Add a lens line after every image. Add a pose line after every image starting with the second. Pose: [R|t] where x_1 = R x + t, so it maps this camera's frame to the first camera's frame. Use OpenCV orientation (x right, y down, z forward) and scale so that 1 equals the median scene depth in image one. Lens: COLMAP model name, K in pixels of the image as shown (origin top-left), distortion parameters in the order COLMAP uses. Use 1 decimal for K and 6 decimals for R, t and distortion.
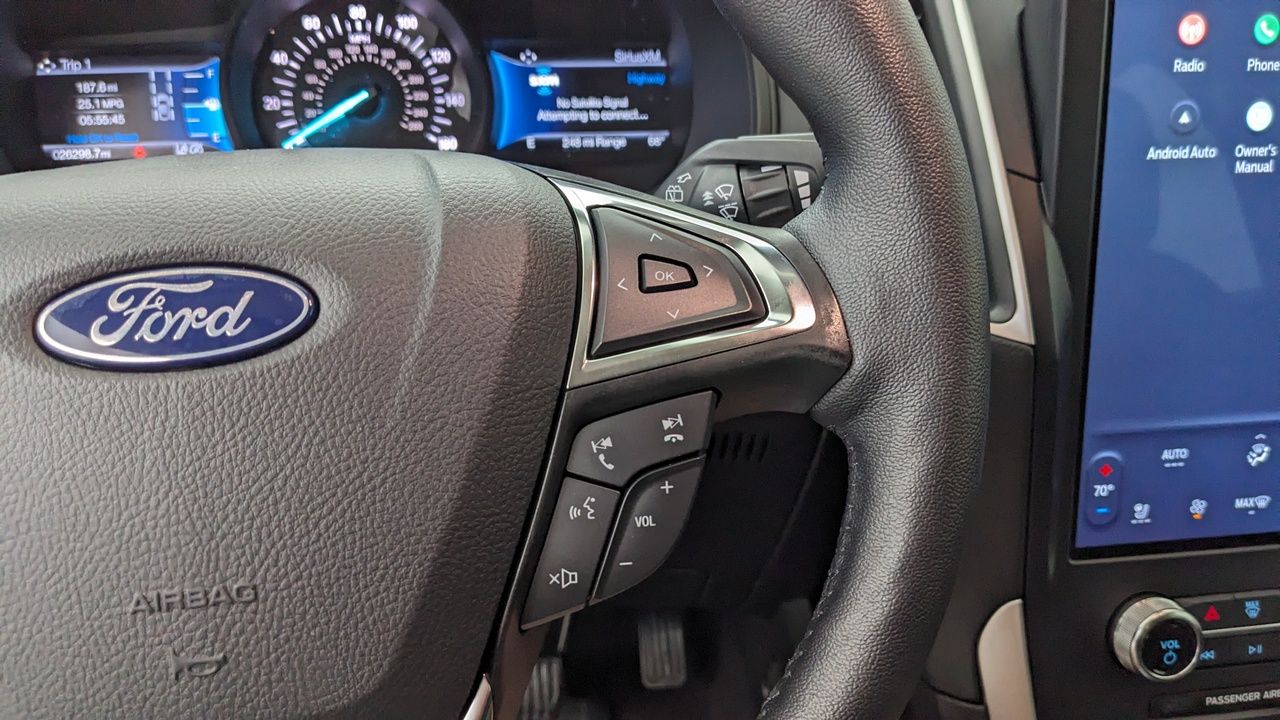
lens RADIAL K [[978.2, 0, 638.3], [0, 978.2, 395.7], [0, 0, 1]] dist [0.041658, -0.069824]
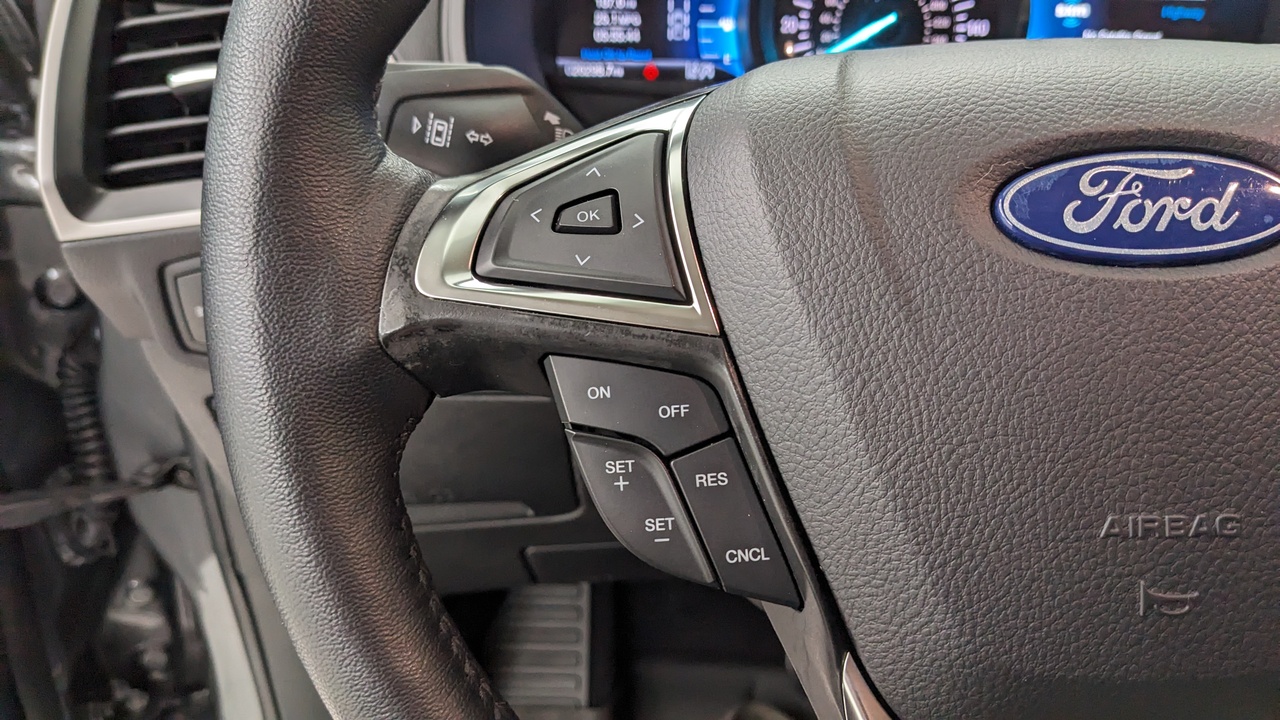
lens RADIAL K [[978.2, 0, 692.8], [0, 978.2, 375.8], [0, 0, 1]] dist [0.041658, -0.069824]
pose [[0.992070, 0.070494, -0.104055, -0.778554], [-0.069759, 0.997507, 0.010692, 0.090709], [0.104549, -0.003349, 0.994514, 0.082615]]
